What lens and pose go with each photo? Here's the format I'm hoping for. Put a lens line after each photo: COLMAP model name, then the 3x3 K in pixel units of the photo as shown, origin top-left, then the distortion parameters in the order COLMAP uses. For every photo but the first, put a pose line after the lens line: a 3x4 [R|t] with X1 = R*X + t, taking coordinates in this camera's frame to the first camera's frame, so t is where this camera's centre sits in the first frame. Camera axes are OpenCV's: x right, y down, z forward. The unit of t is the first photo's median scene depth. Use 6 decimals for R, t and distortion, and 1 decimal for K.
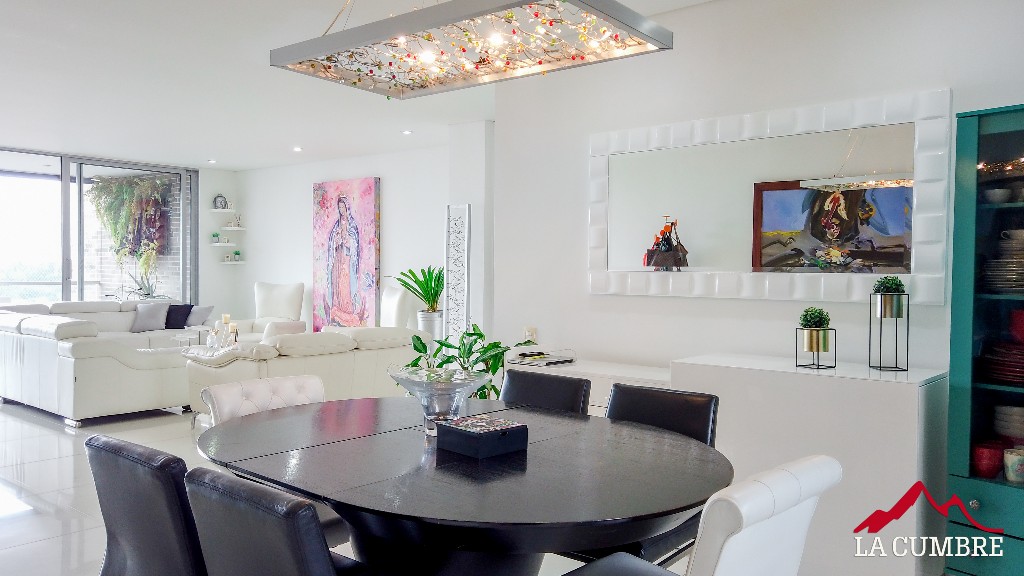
lens RADIAL K [[788.2, 0, 512.0], [0, 788.2, 288.0], [0, 0, 1]] dist [0.051860, -0.002408]
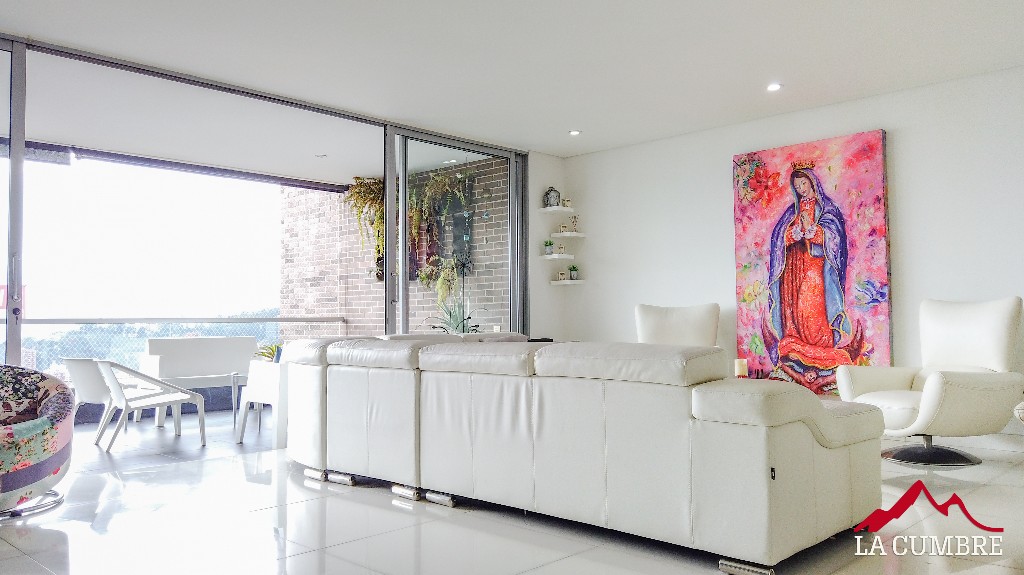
lens RADIAL K [[765.8, 0, 512.0], [0, 765.8, 287.5], [0, 0, 1]] dist [0.042303, -0.005384]
pose [[0.998079, -0.019383, -0.058846, -0.411763], [0.015206, 0.997388, -0.070611, 0.024114], [0.060061, 0.069580, 0.995767, 0.349671]]
